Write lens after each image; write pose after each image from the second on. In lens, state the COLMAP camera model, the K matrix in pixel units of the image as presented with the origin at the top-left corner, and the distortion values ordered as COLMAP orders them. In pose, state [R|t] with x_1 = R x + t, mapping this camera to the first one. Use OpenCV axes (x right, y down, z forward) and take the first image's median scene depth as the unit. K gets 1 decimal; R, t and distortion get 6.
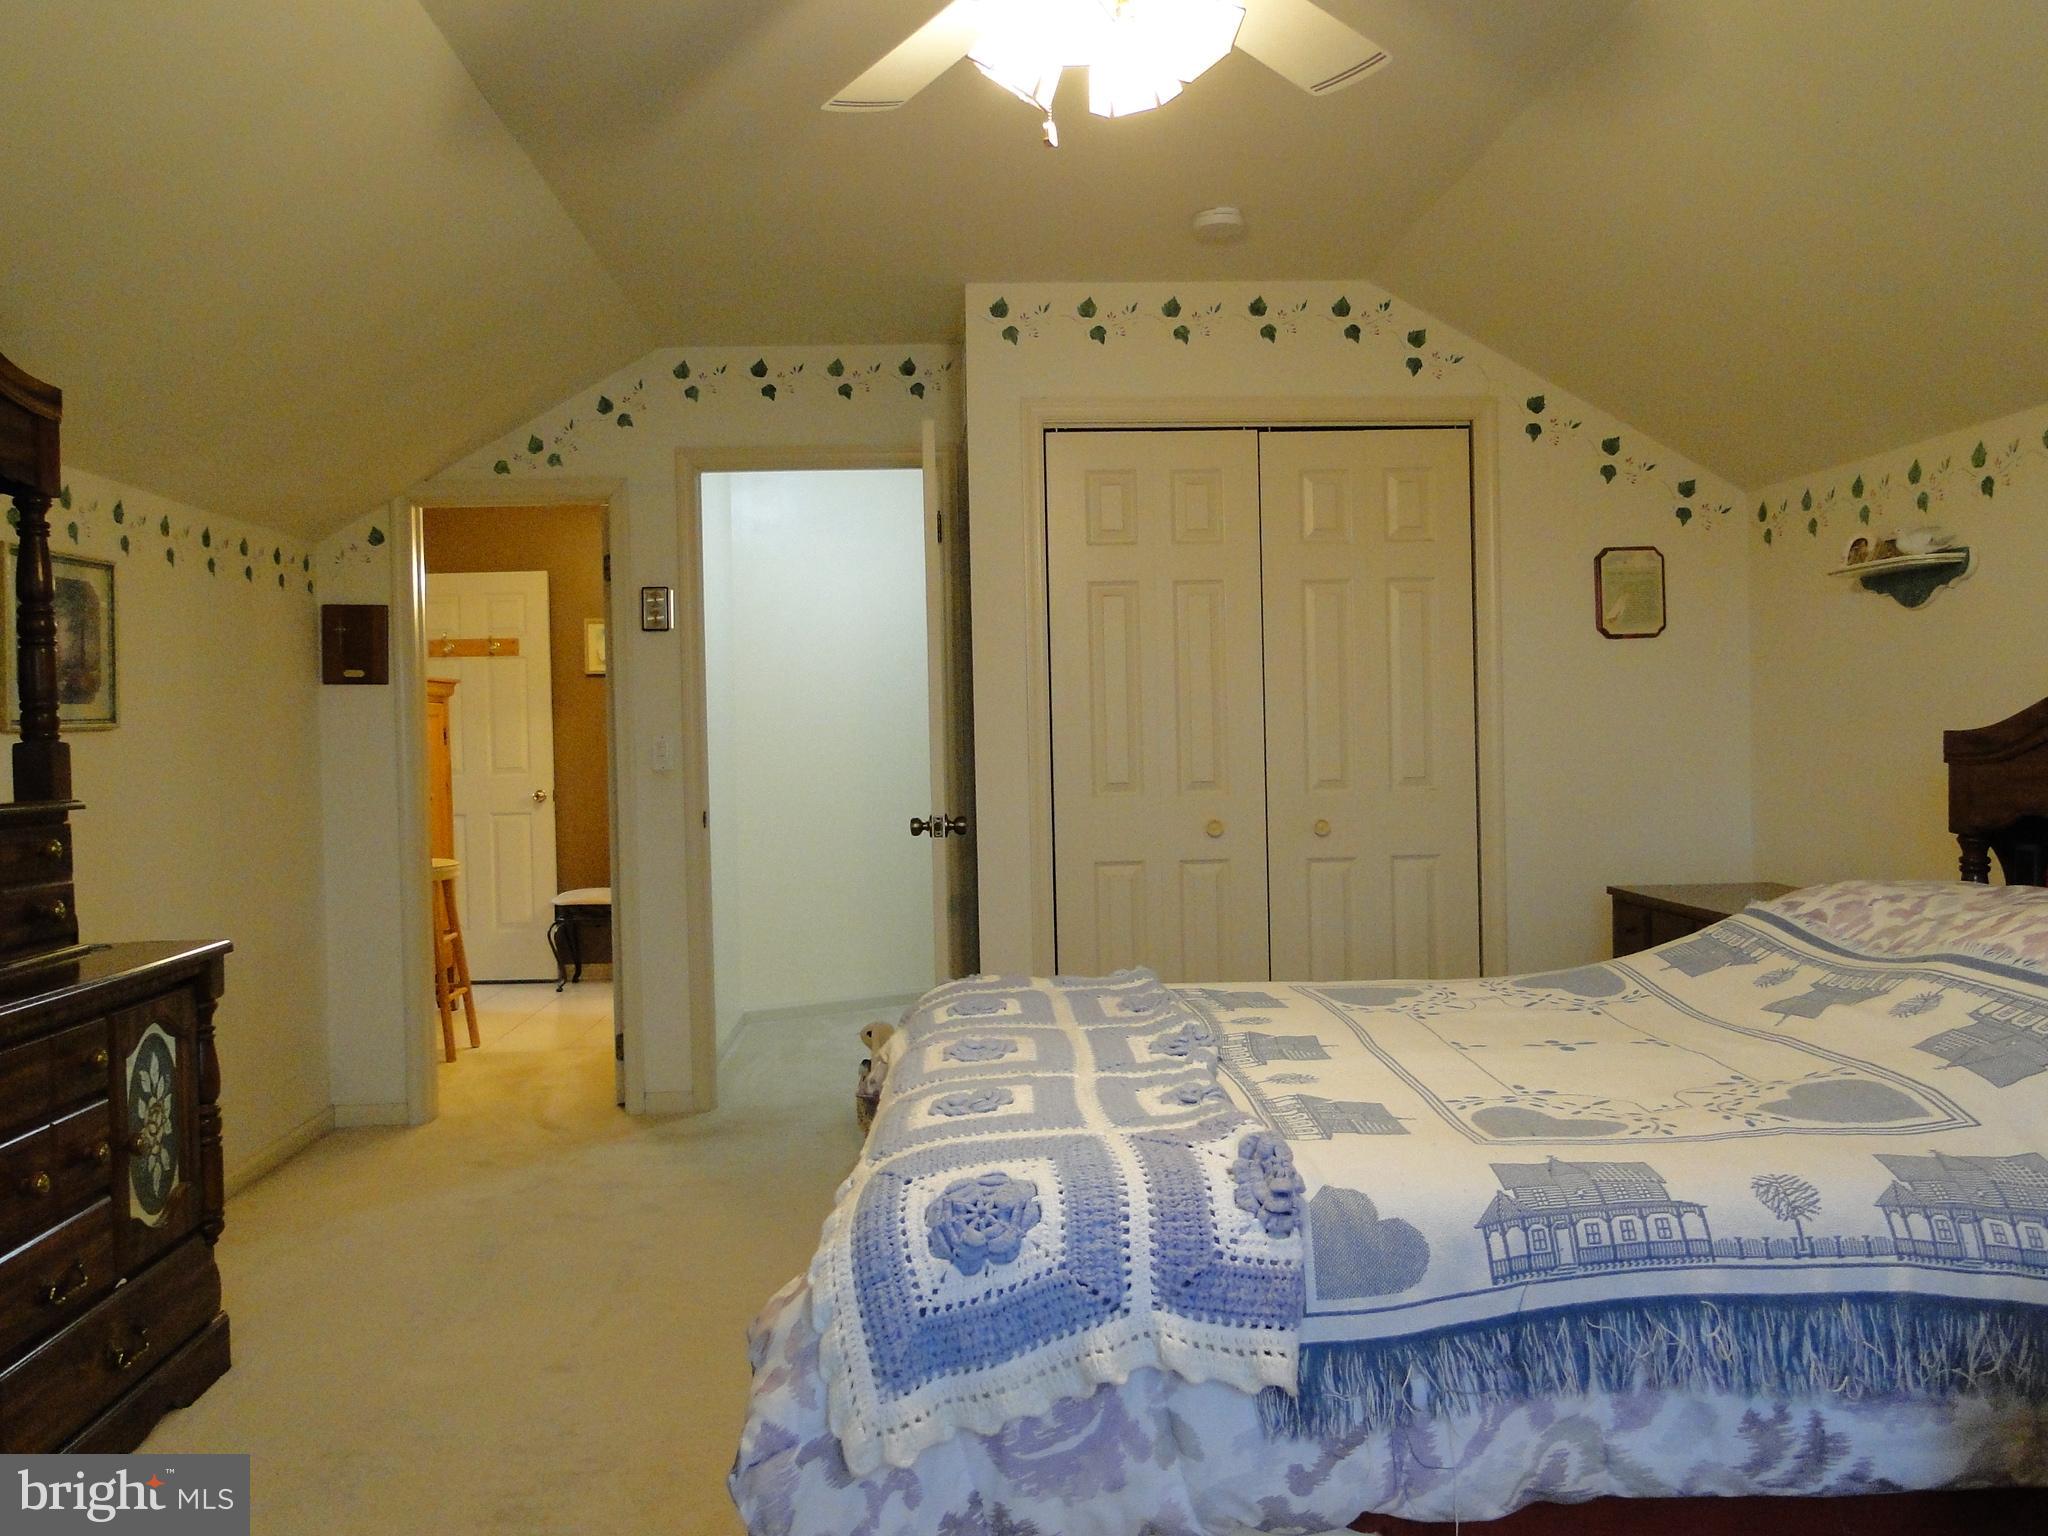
lens RADIAL K [[1689.4, 0, 1024.0], [0, 1689.4, 768.0], [0, 0, 1]] dist [0.007189, -0.012522]
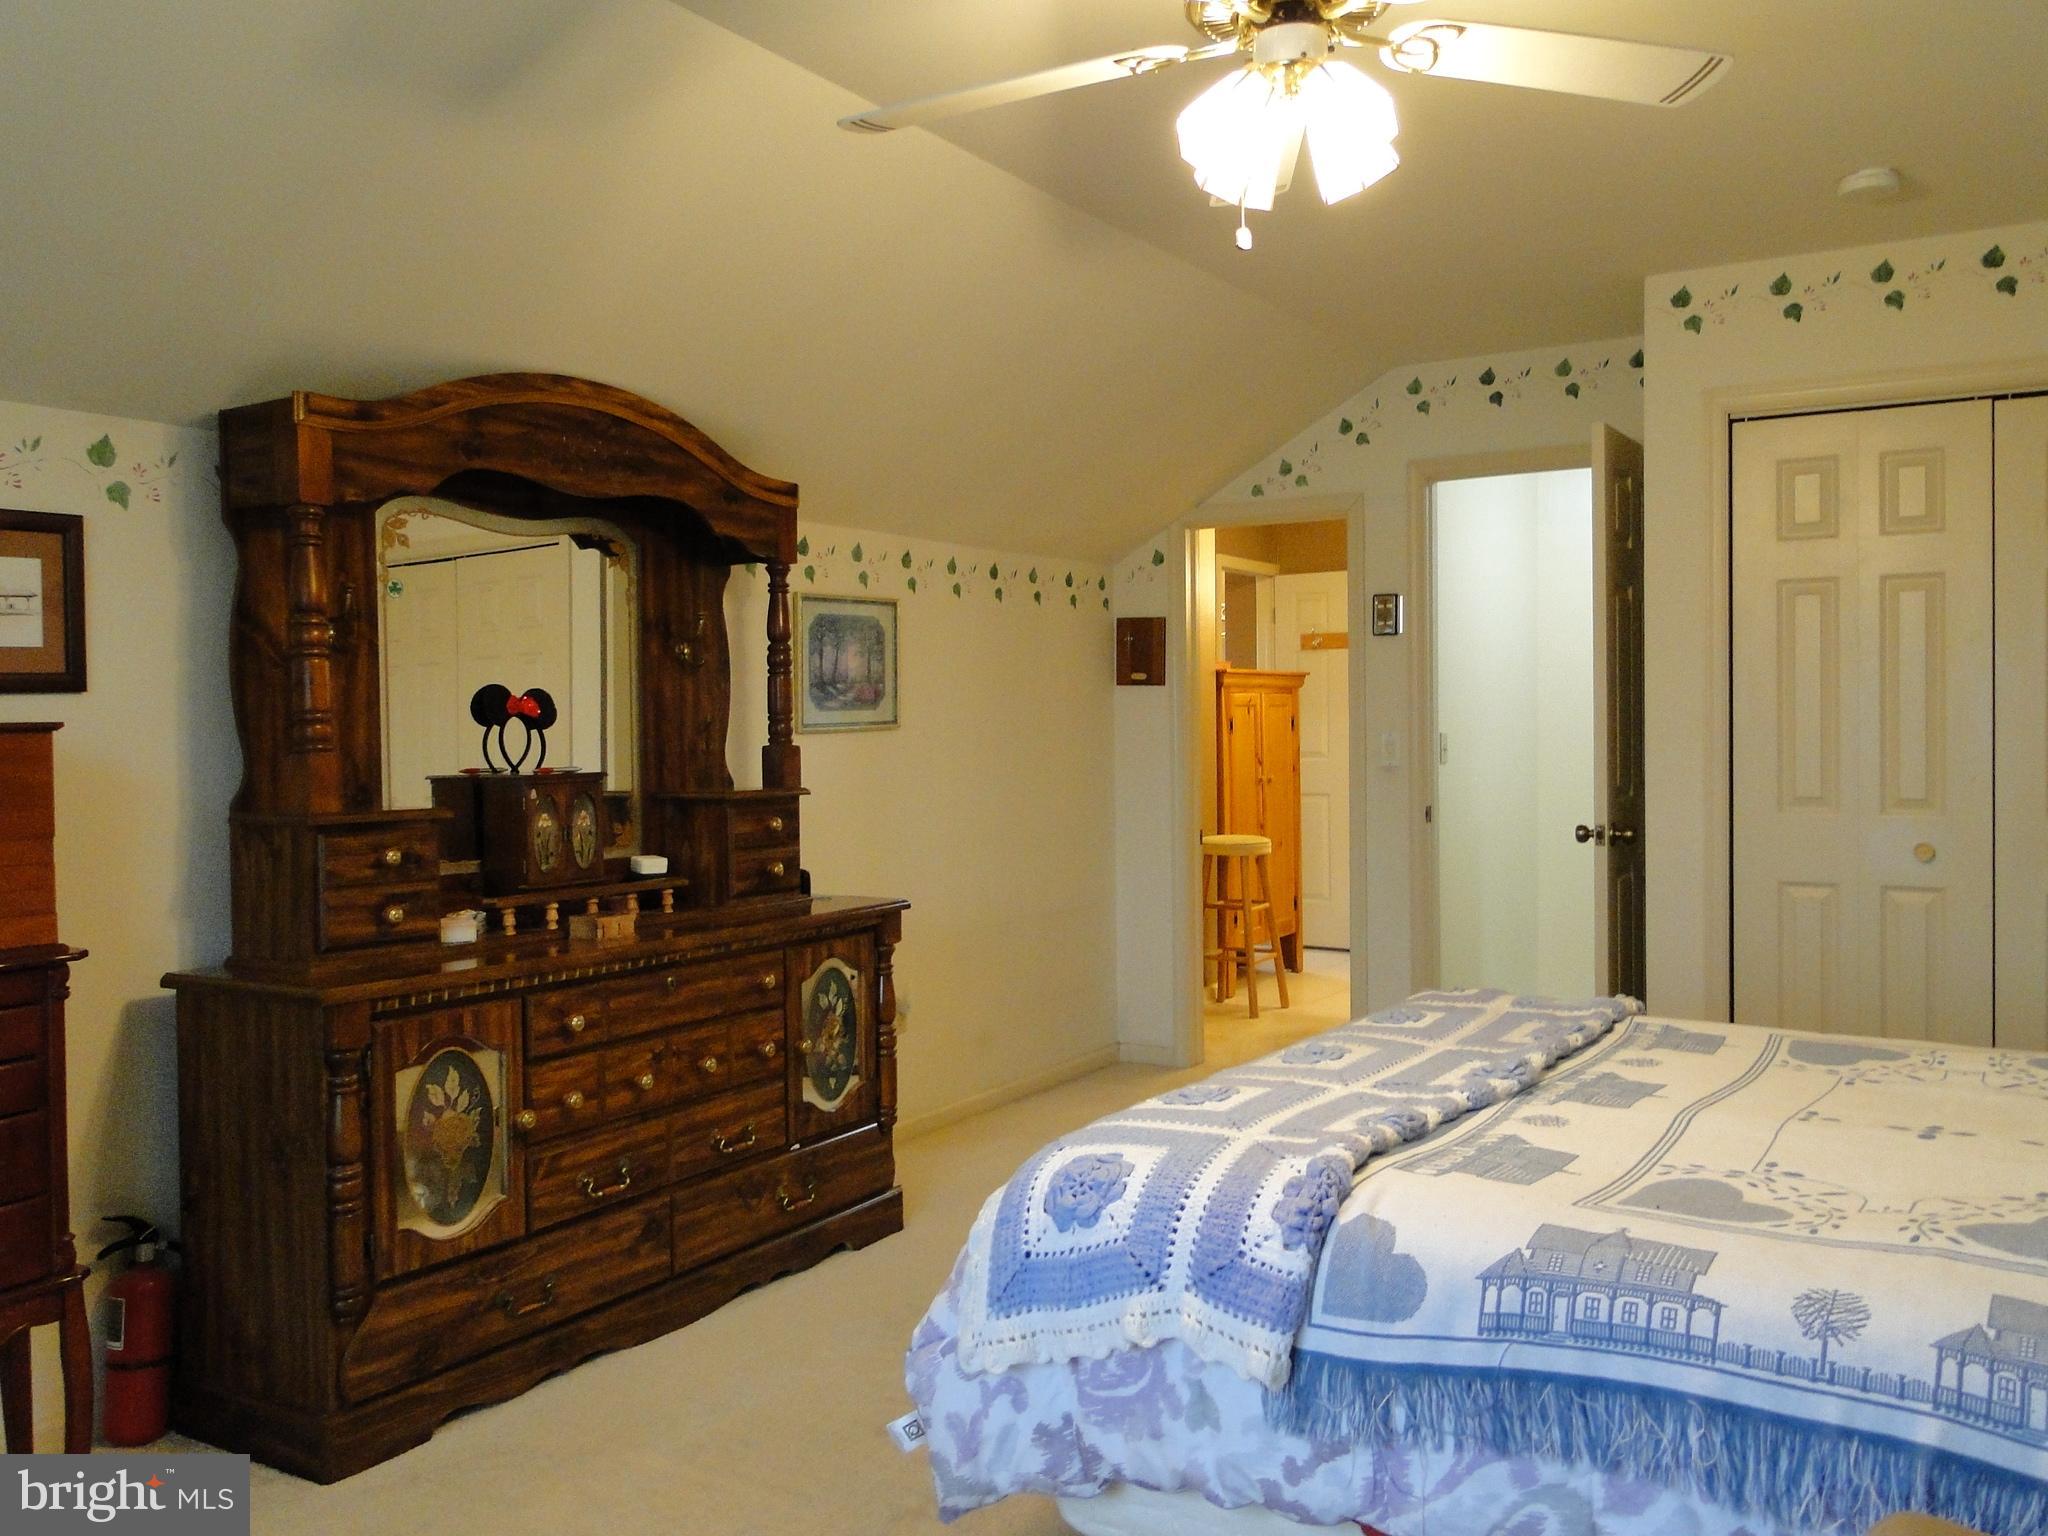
lens RADIAL K [[1690.1, 0, 1027.7], [0, 1690.1, 756.6], [0, 0, 1]] dist [-0.002932, -0.011542]
pose [[0.816940, 0.025052, -0.576179, 0.627427], [-0.018219, 0.999678, 0.017634, -0.057640], [0.576435, -0.003908, 0.817133, 0.007032]]
